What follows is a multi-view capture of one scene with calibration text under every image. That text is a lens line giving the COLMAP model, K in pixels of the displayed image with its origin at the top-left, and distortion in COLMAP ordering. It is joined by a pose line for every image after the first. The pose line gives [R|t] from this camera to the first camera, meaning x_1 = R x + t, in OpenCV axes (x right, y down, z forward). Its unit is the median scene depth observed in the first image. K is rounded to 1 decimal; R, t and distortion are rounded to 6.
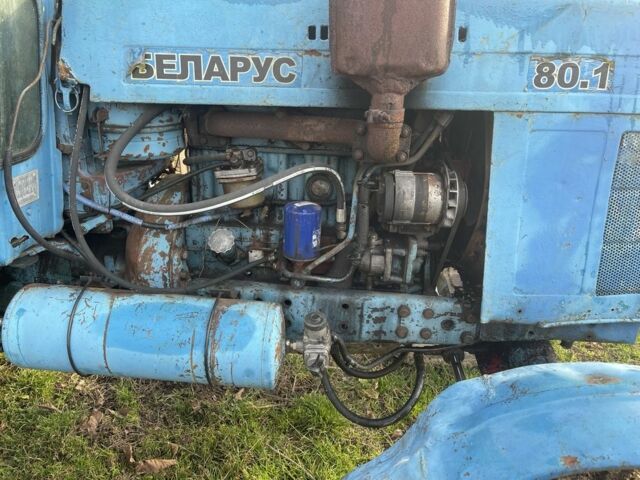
lens RADIAL K [[440.3, 0, 320.0], [0, 440.3, 240.0], [0, 0, 1]] dist [0.002349, 0.001179]
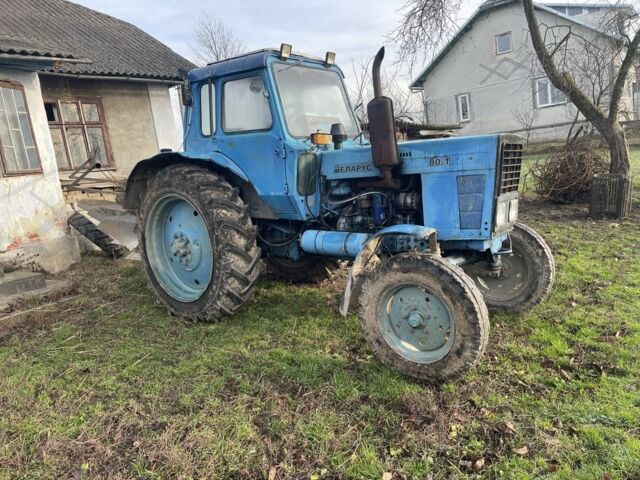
lens RADIAL K [[440.3, 0, 320.0], [0, 440.3, 240.0], [0, 0, 1]] dist [0.002349, 0.001179]
pose [[0.811490, 0.005129, -0.584343, 1.652173], [-0.104112, 0.985232, -0.135935, 0.720015], [0.575017, 0.171147, 0.800040, -1.981380]]
